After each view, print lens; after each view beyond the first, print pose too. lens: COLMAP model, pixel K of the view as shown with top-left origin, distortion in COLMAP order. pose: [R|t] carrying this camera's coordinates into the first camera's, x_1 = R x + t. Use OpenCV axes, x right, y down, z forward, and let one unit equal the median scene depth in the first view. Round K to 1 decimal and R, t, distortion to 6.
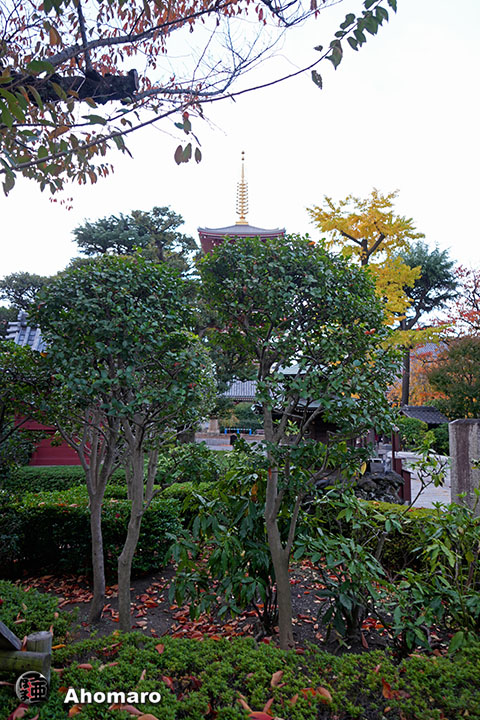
lens RADIAL K [[486.5, 0, 240.5], [0, 486.5, 359.6], [0, 0, 1]] dist [-0.010244, -0.001273]
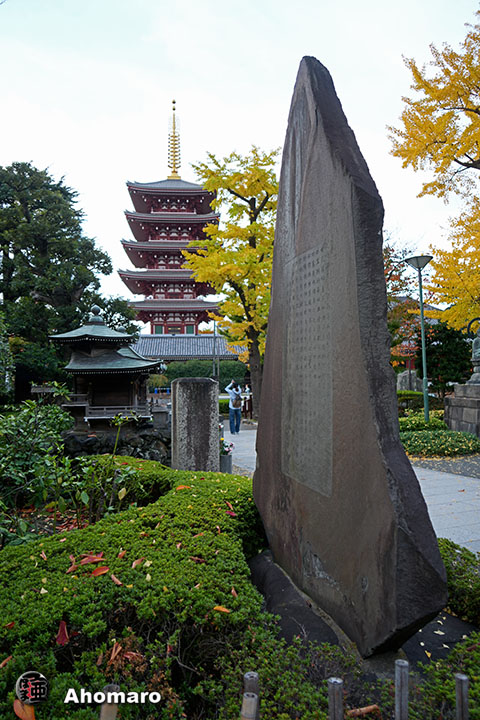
lens RADIAL K [[486.5, 0, 239.9], [0, 486.5, 360.8], [0, 0, 1]] dist [-0.010244, -0.001273]
pose [[0.995215, -0.023352, 0.094878, 0.129565], [0.014923, 0.995955, 0.088602, -0.002291], [-0.096563, -0.086762, 0.991538, -0.019596]]
